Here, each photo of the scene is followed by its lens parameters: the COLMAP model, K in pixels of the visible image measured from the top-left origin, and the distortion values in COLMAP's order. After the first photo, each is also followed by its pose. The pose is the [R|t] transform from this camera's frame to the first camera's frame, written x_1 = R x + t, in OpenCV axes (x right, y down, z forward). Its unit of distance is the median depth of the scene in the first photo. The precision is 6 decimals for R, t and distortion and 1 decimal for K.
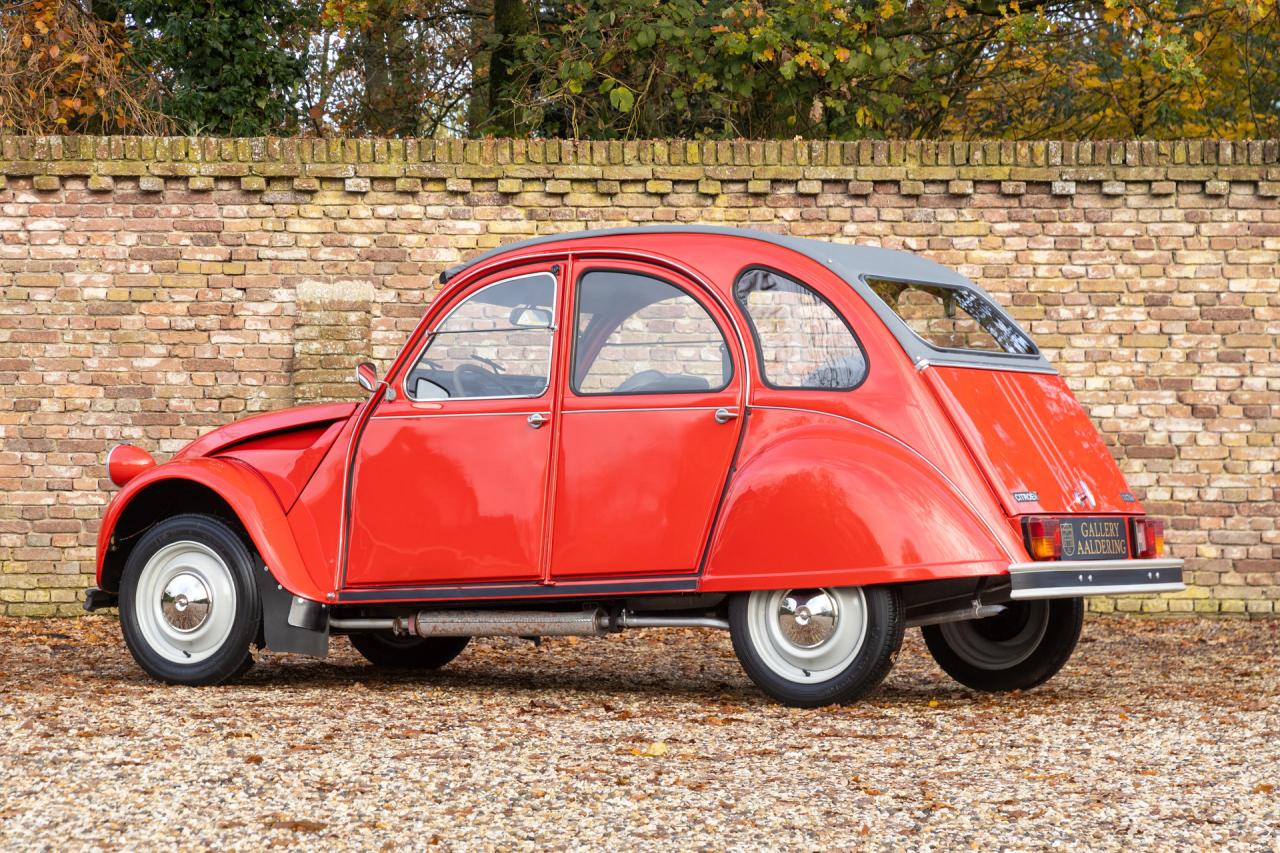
lens RADIAL K [[3577.7, 0, 679.1], [0, 3577.7, 466.7], [0, 0, 1]] dist [0.094588, 0.000000]
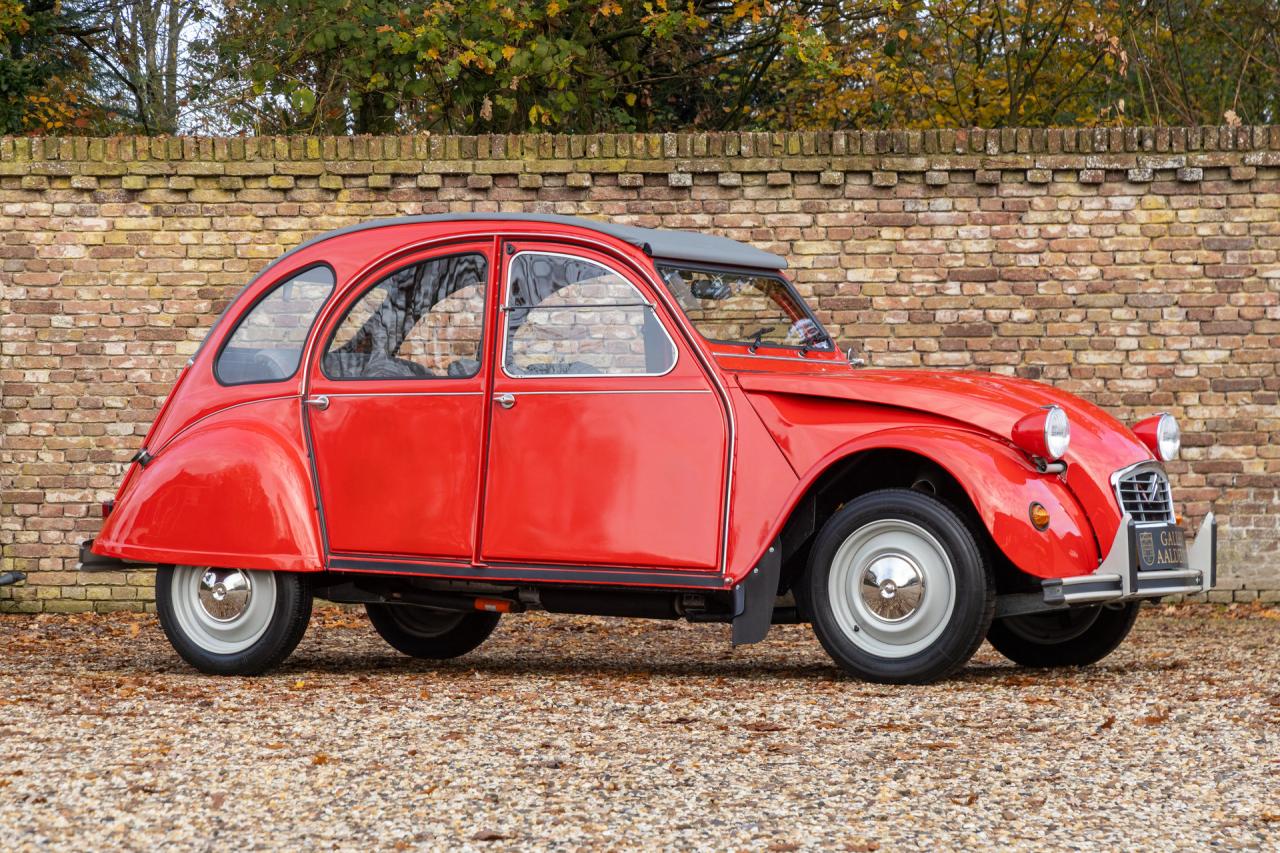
lens RADIAL K [[3577.7, 0, 632.6], [0, 3577.7, 455.0], [0, 0, 1]] dist [0.094588, 0.000000]
pose [[0.999250, -0.007437, -0.037992, 0.131105], [0.007039, 0.999919, -0.010587, 0.010001], [0.038068, 0.010312, 0.999222, -0.004031]]
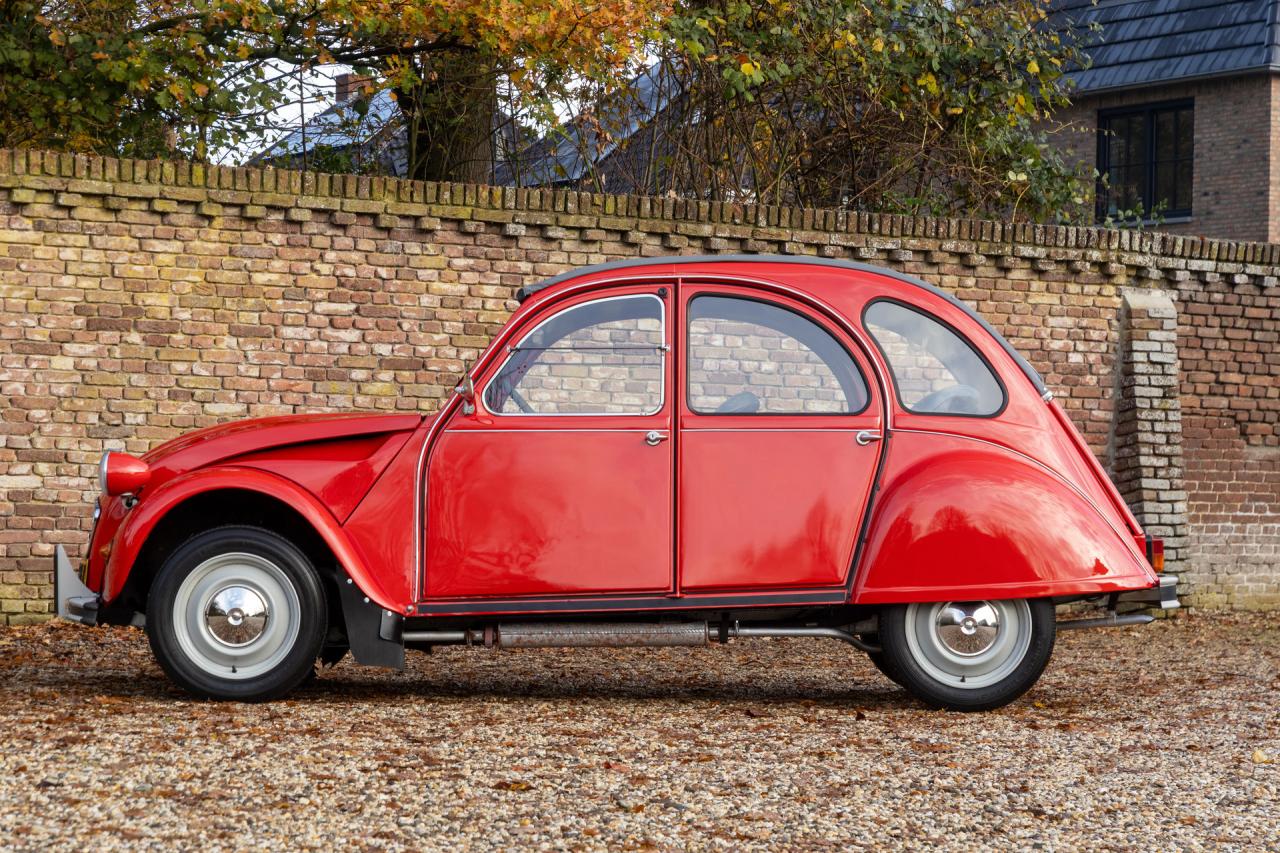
lens RADIAL K [[3092.6, 0, 635.8], [0, 3092.6, 437.5], [0, 0, 1]] dist [0.017628, 0.000000]
pose [[0.864667, 0.023280, 0.501805, -0.334823], [-0.017122, 0.999711, -0.016875, 0.001465], [-0.502053, 0.006000, 0.864816, 0.158589]]
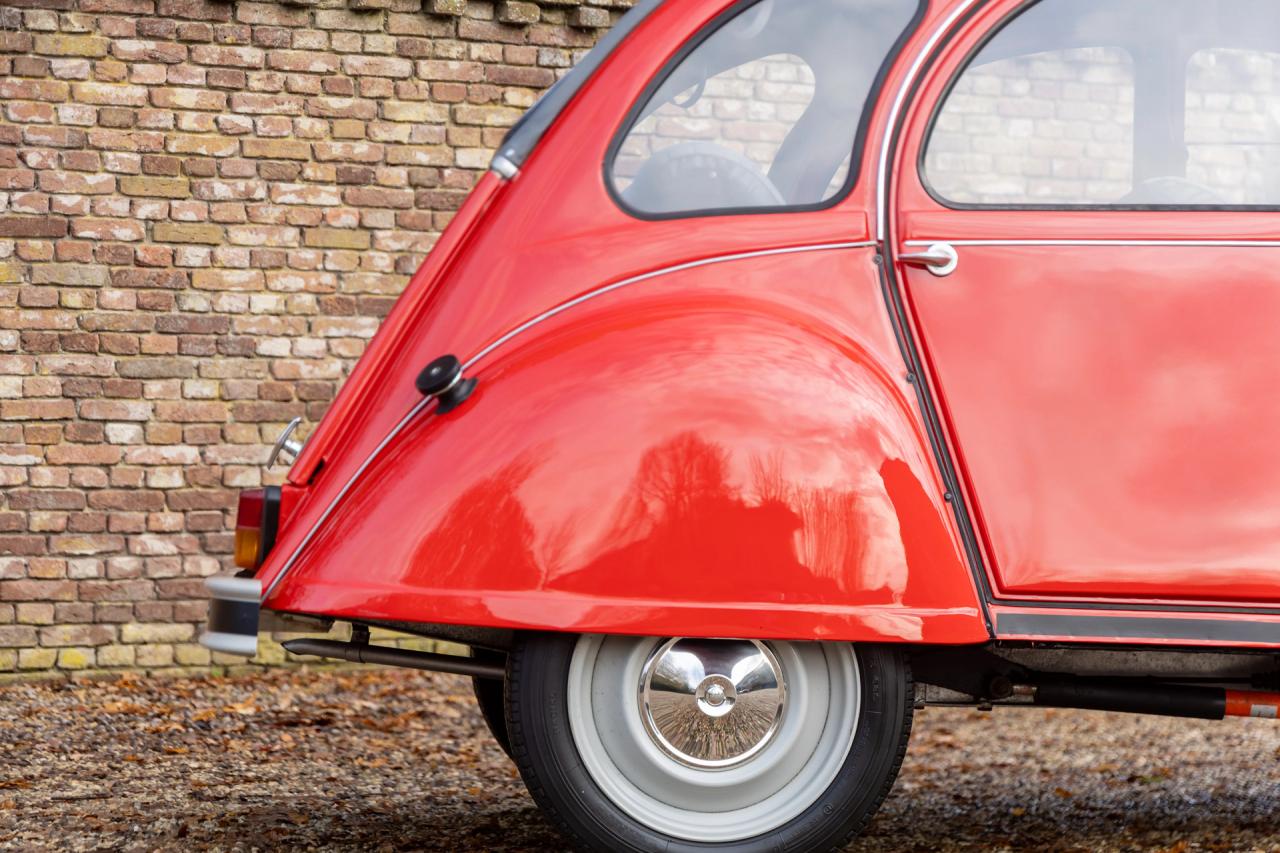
lens RADIAL K [[3340.7, 0, 710.5], [0, 3340.7, 440.7], [0, 0, 1]] dist [0.025695, 0.000000]
pose [[0.848962, 0.000418, 0.528454, -0.129059], [0.010554, 0.999787, -0.017746, 0.012349], [-0.528349, 0.020643, 0.848776, 0.459828]]
